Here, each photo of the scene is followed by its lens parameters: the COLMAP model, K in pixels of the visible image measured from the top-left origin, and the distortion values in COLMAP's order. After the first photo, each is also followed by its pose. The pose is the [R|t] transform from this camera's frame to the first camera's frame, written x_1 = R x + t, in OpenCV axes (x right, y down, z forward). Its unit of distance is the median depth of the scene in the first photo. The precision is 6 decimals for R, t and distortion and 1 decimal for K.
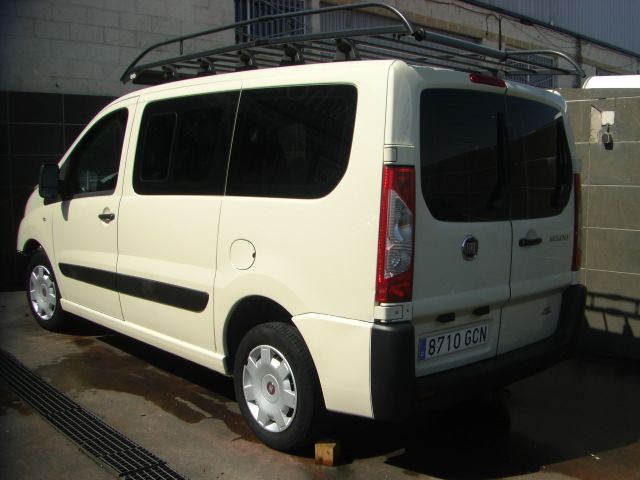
lens RADIAL K [[703.7, 0, 327.1], [0, 703.7, 264.7], [0, 0, 1]] dist [-0.138122, 0.000000]
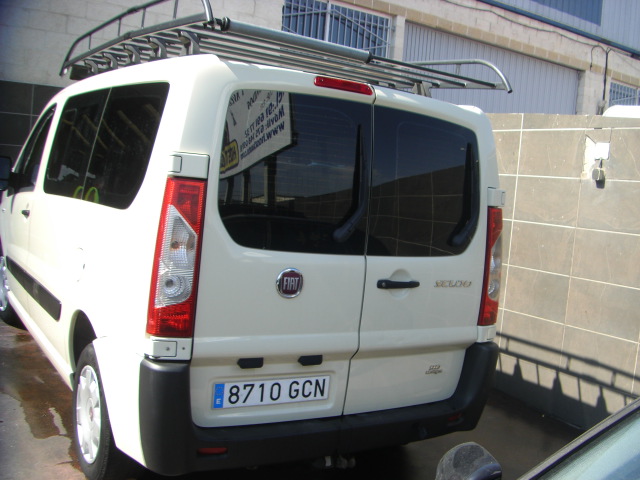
lens RADIAL K [[703.7, 0, 312.7], [0, 703.7, 263.4], [0, 0, 1]] dist [-0.138122, 0.000000]
pose [[0.979672, 0.102507, -0.172439, 0.321548], [-0.107638, 0.993976, -0.020646, -0.028356], [0.169283, 0.038788, 0.984804, 0.155920]]
